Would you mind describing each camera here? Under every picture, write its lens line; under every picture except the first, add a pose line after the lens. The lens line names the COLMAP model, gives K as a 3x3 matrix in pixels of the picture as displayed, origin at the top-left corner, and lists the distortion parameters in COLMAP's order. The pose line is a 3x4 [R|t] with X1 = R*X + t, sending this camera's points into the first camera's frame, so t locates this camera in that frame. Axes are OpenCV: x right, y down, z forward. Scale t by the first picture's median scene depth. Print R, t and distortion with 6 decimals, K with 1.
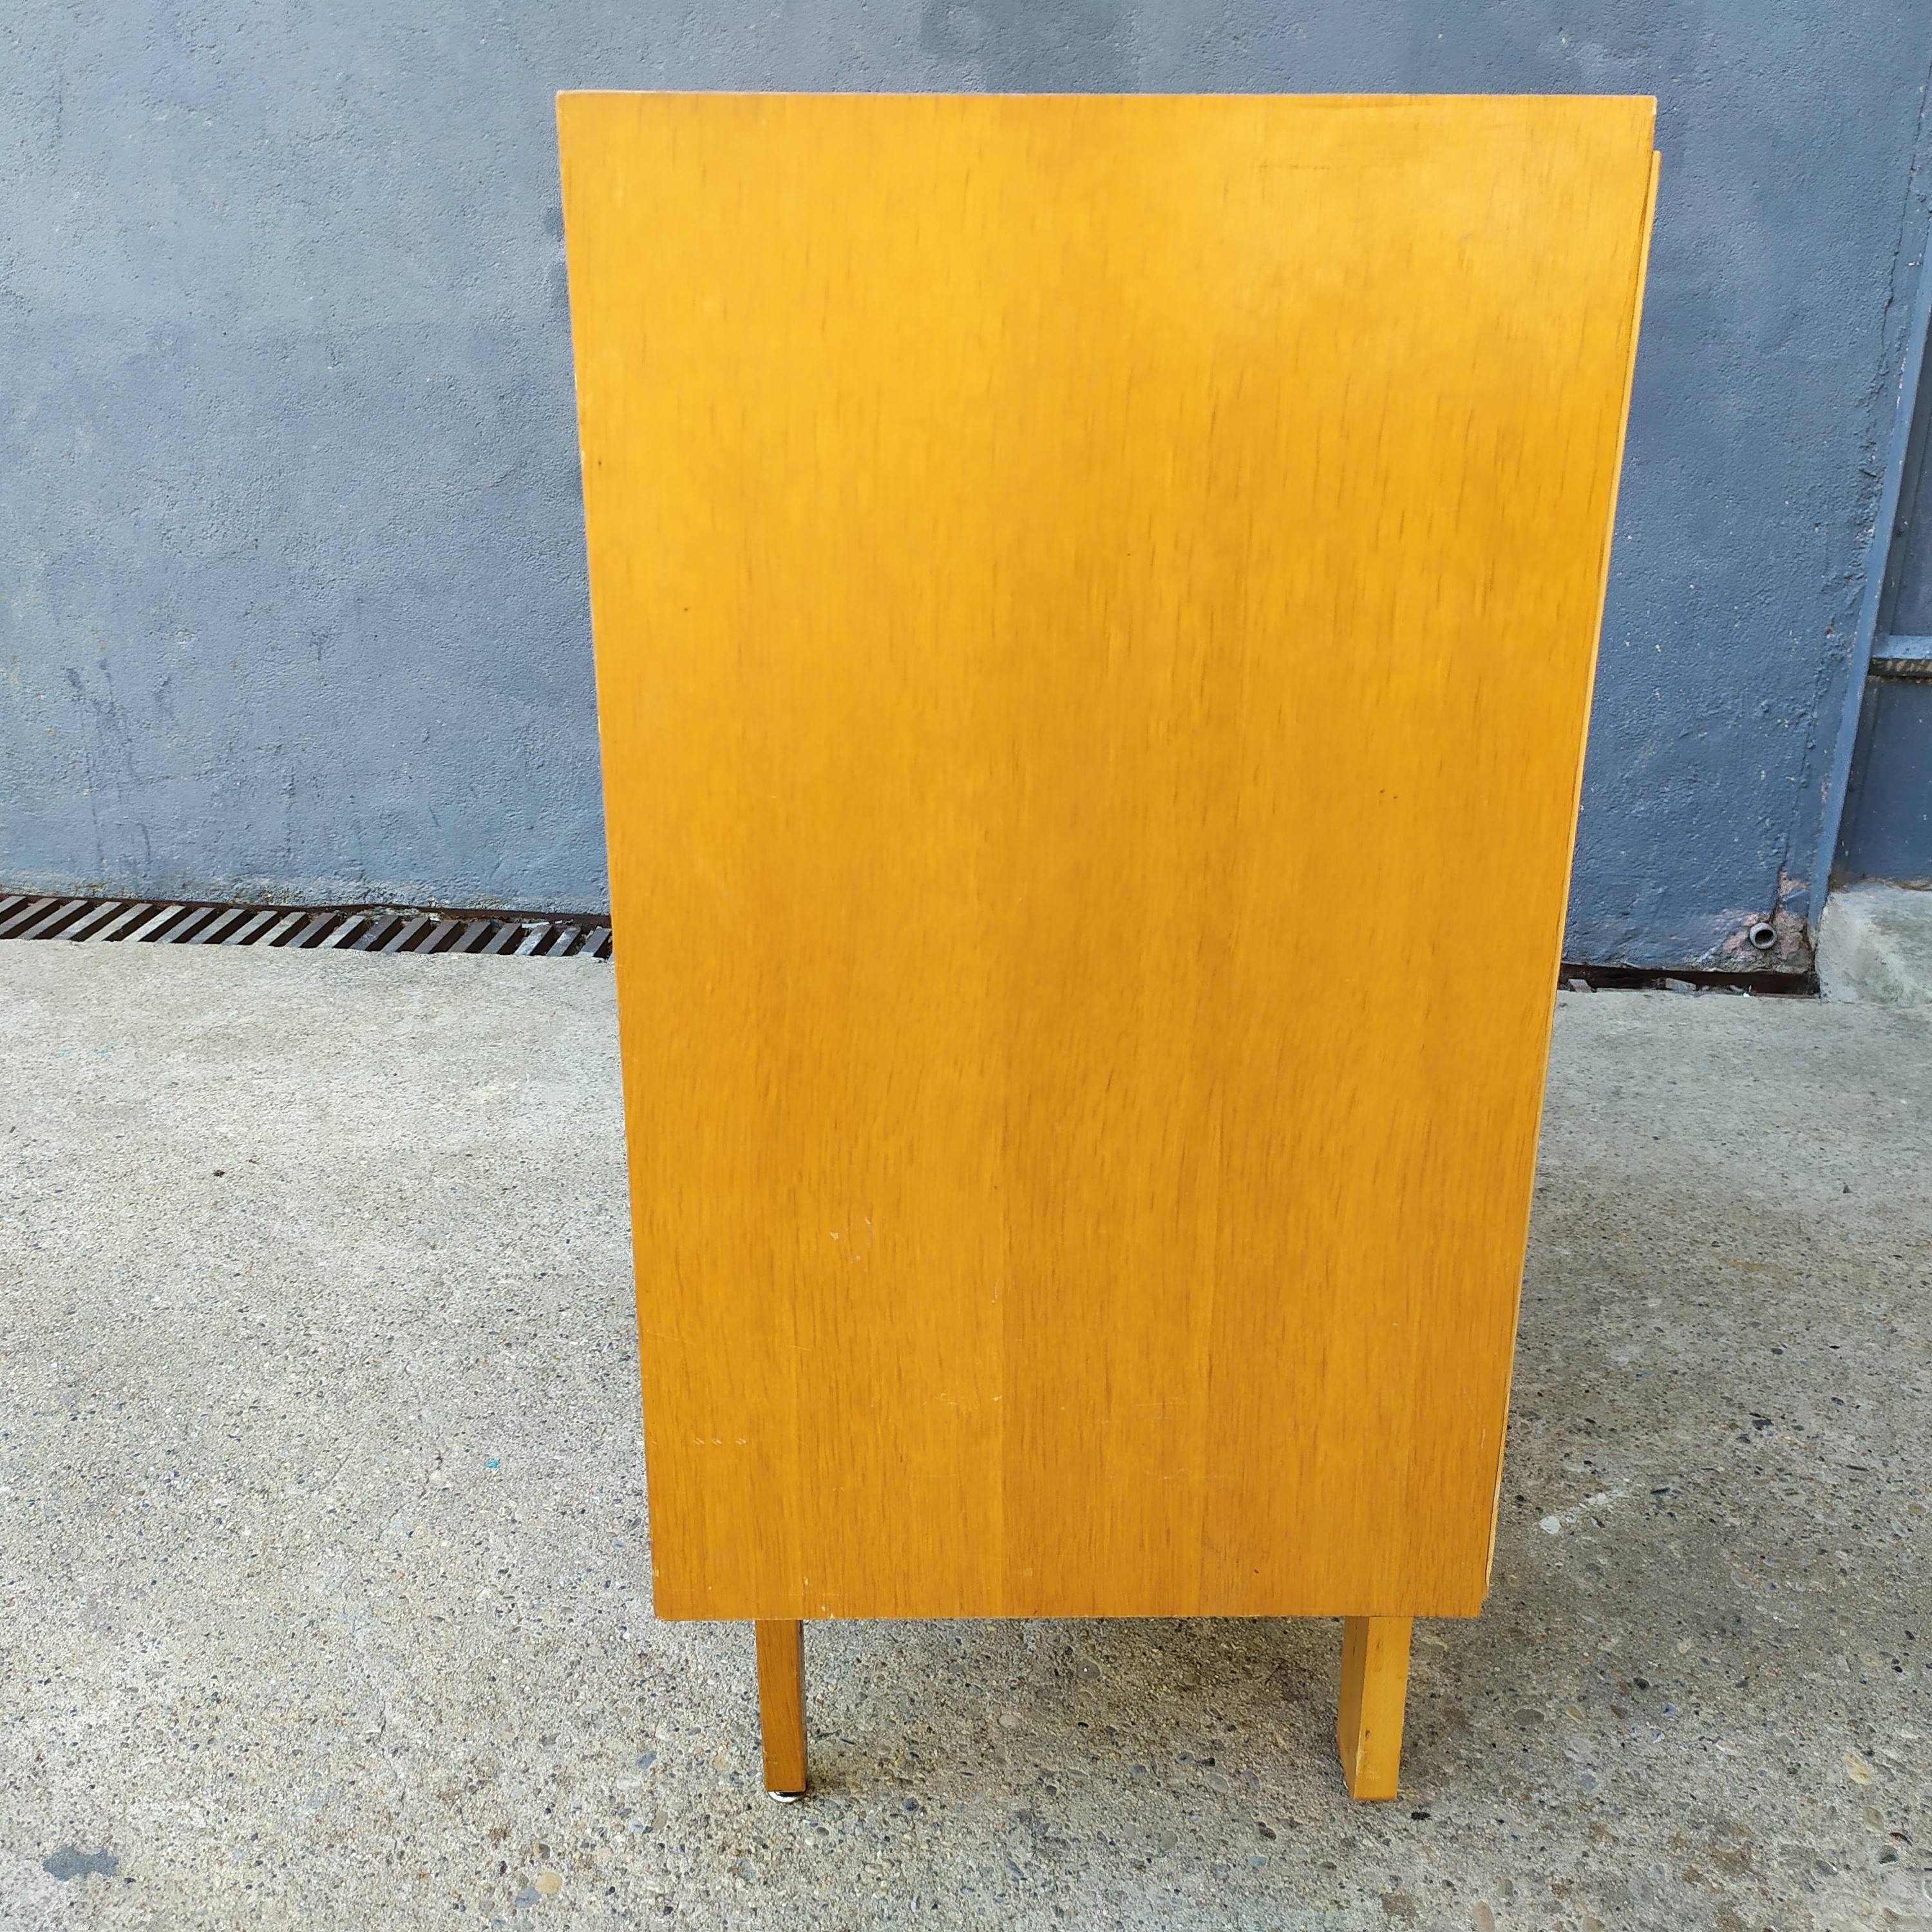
lens RADIAL K [[1985.0, 0, 976.5], [0, 1985.0, 927.7], [0, 0, 1]] dist [0.019985, 0.000000]
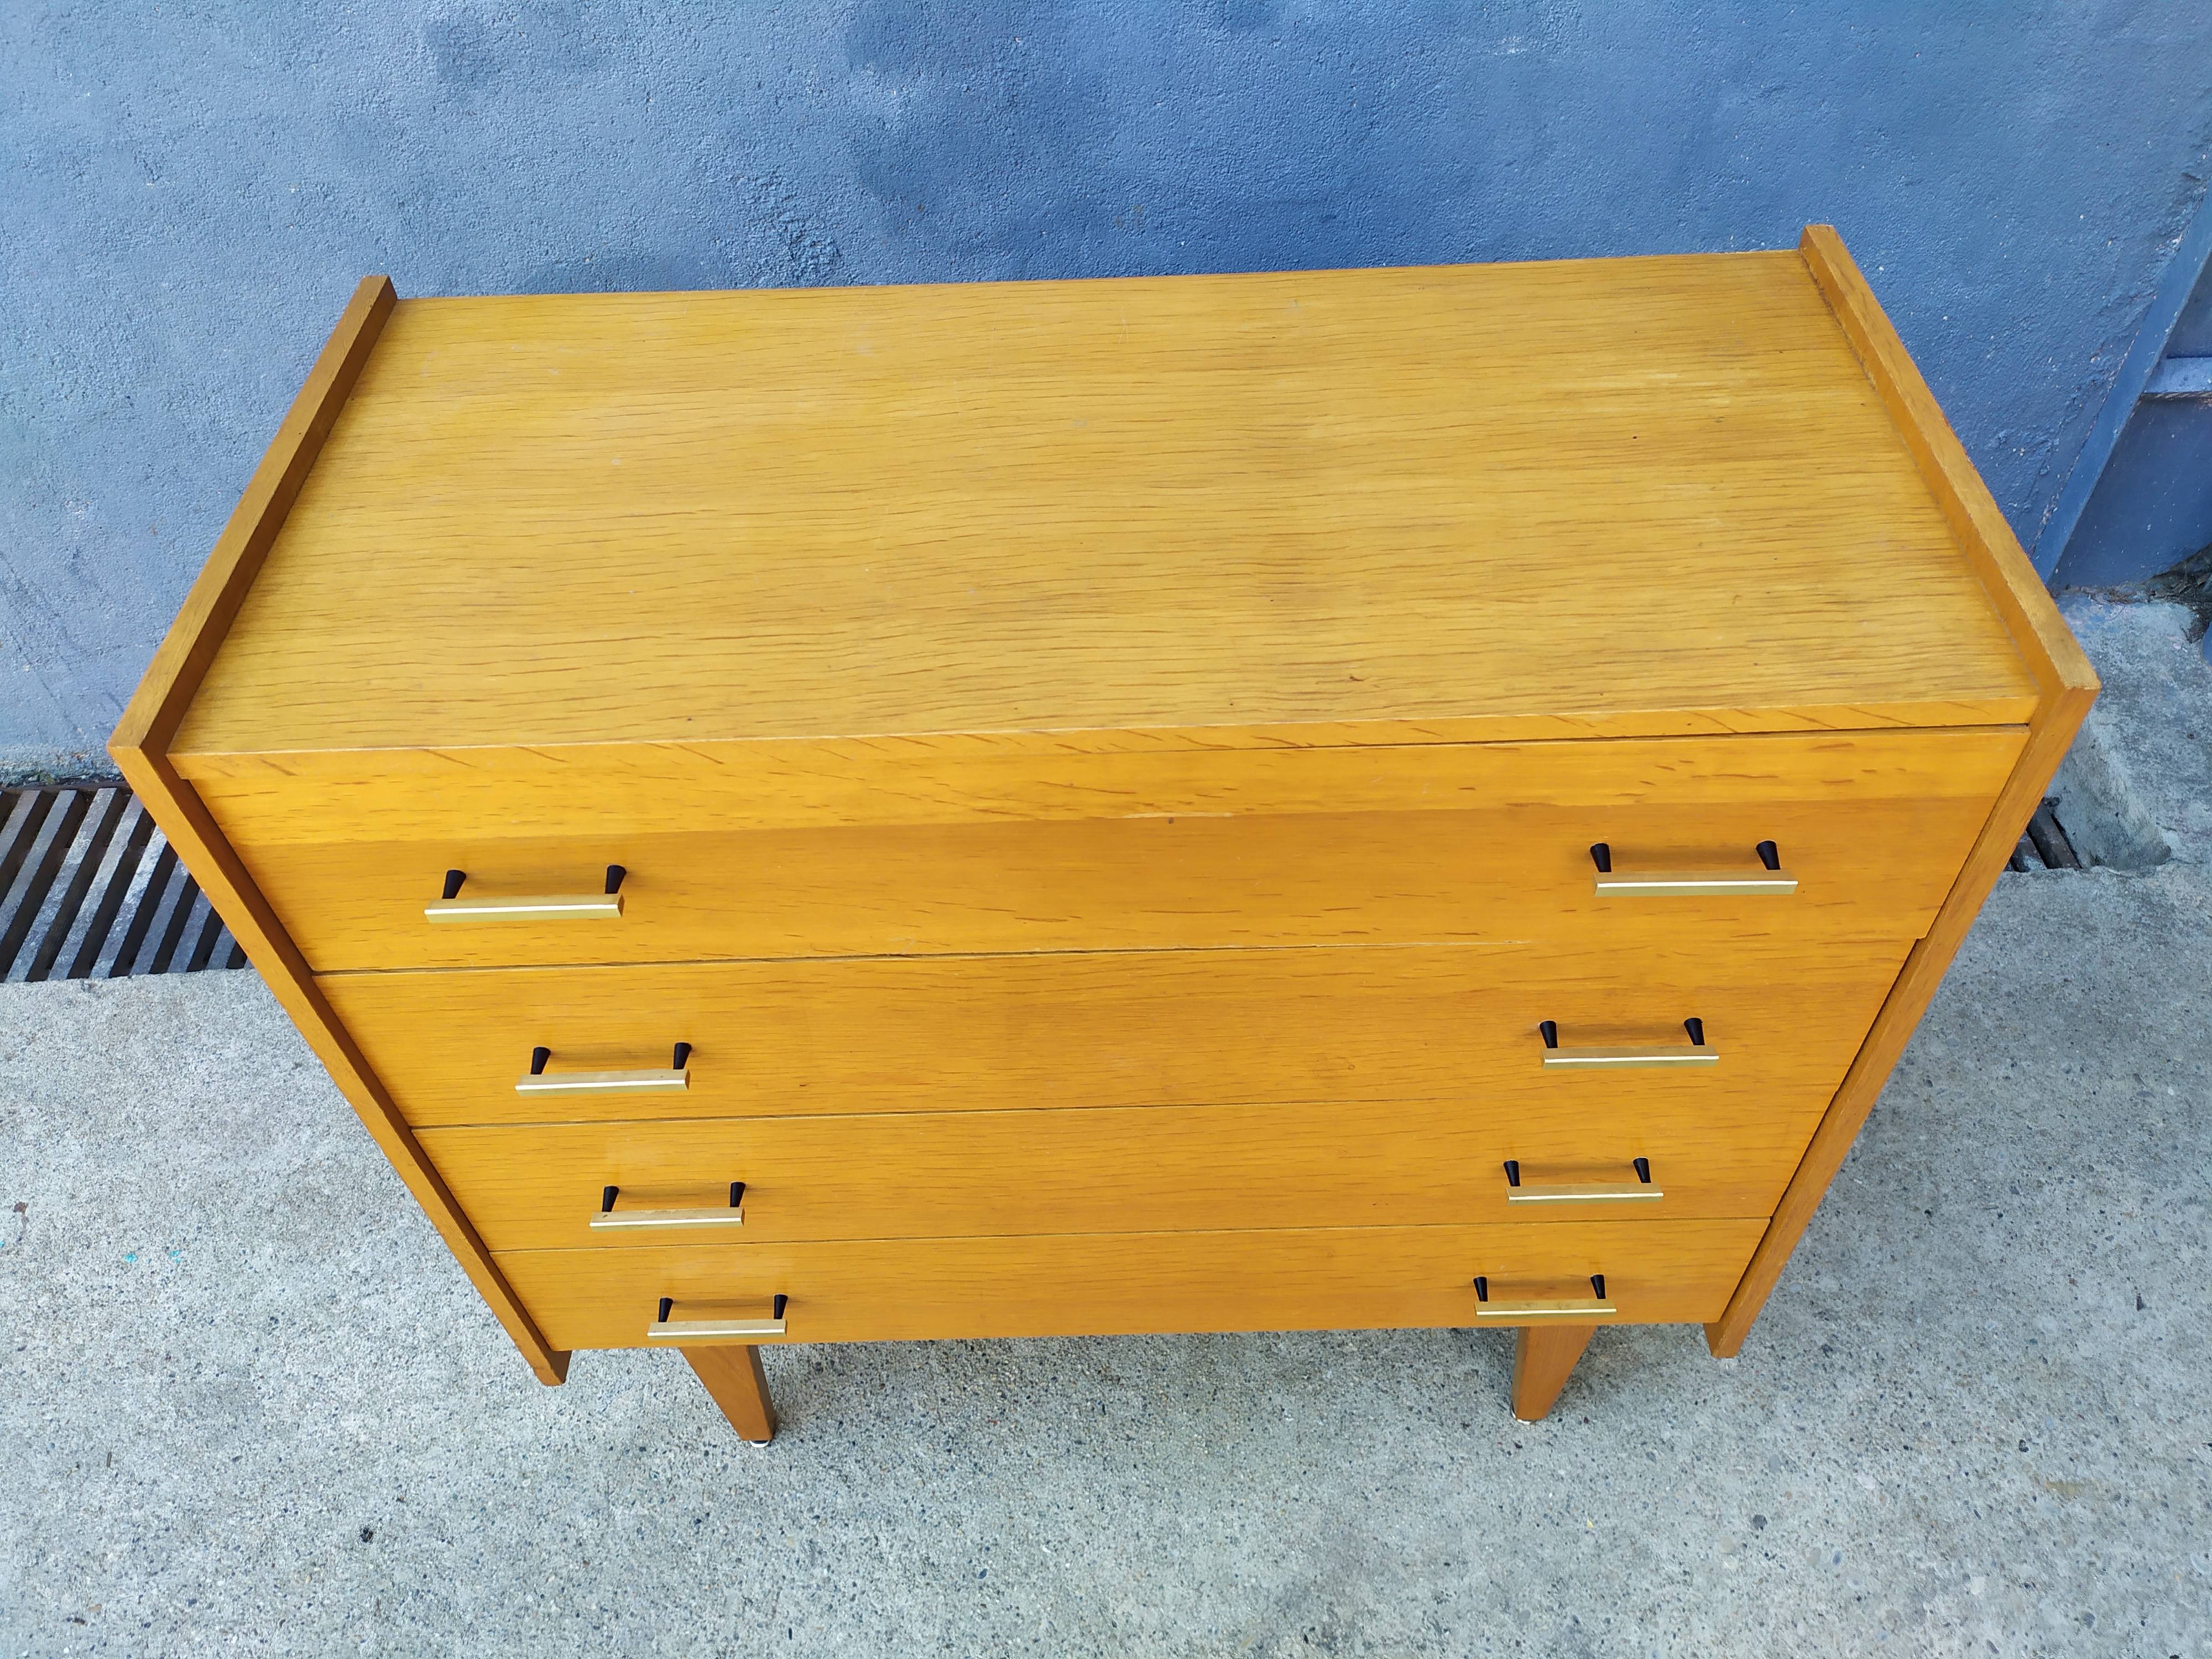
lens RADIAL K [[1684.8, 0, 1112.0], [0, 1684.8, 824.5], [0, 0, 1]] dist [0.033040, -0.027746]
pose [[0.991594, -0.120788, 0.046384, -0.081854], [0.085126, 0.878997, 0.469168, -0.780150], [-0.097442, -0.461276, 0.881890, 0.732362]]
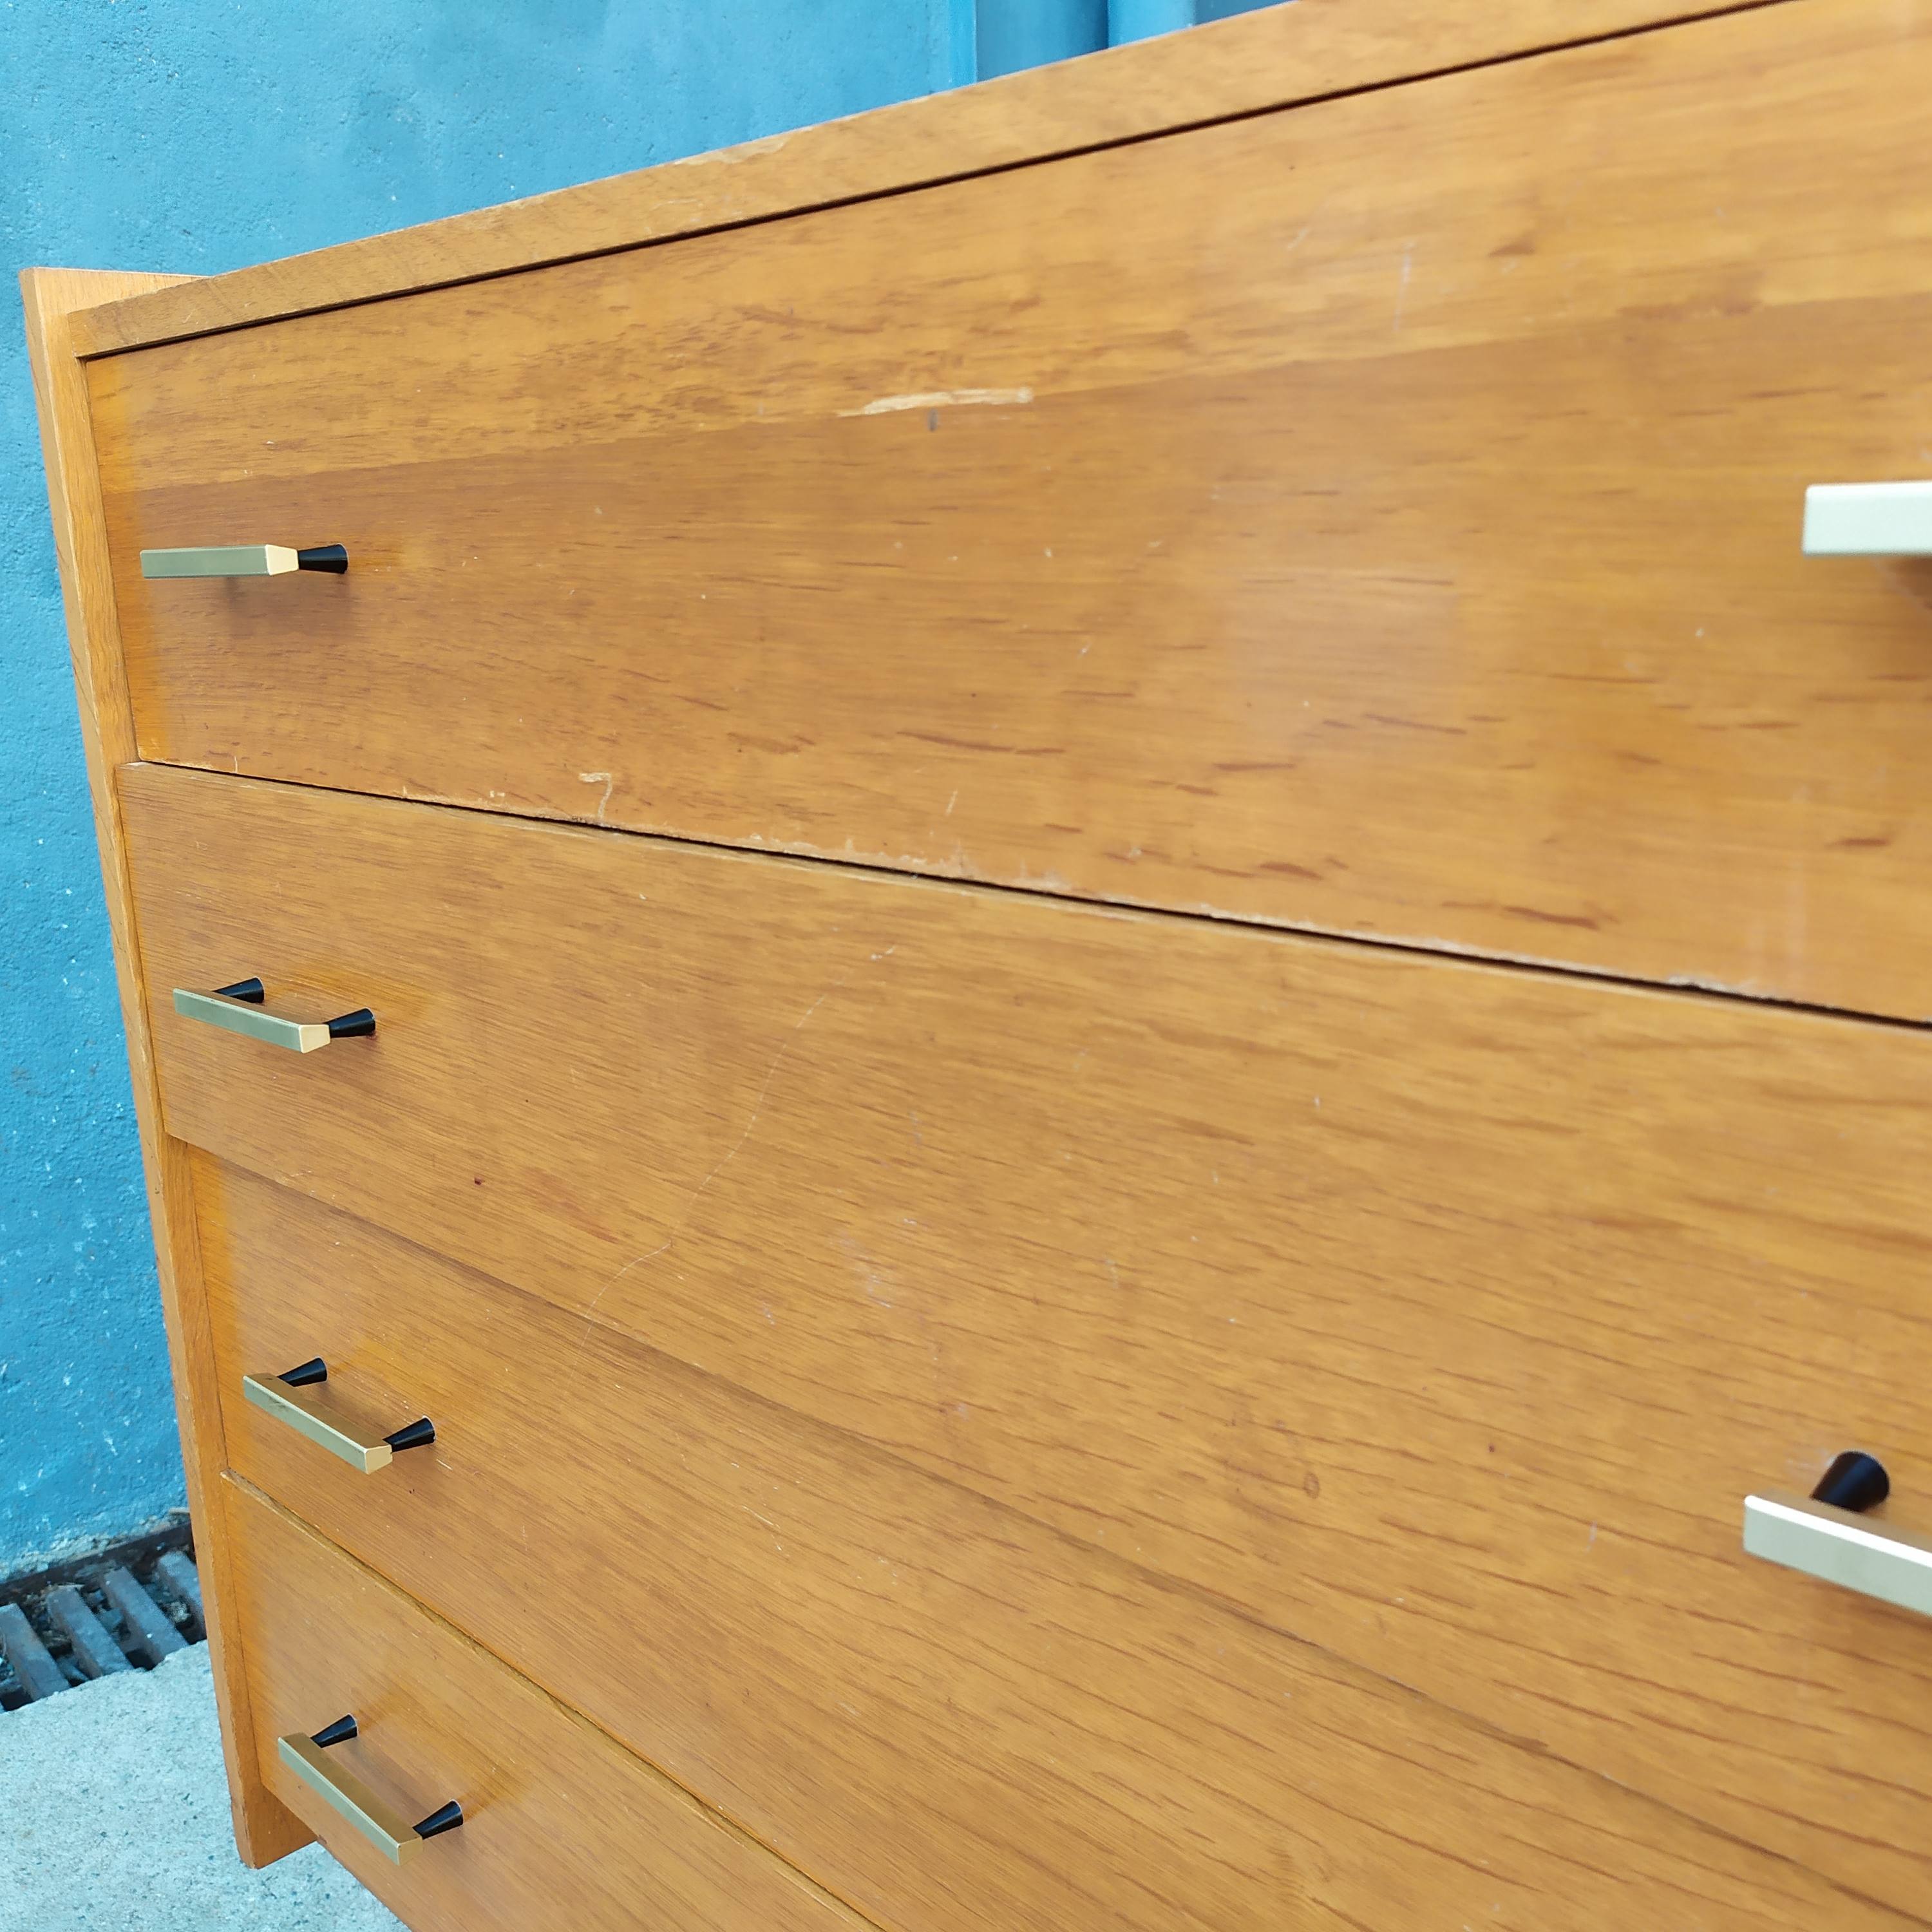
lens RADIAL K [[1985.0, 0, 947.8], [0, 1985.0, 955.8], [0, 0, 1]] dist [0.019985, 0.000000]
pose [[0.774725, 0.097532, -0.624730, 0.226372], [-0.179917, 0.981193, -0.069932, -0.316013], [0.606161, 0.166577, 0.777703, 1.086720]]
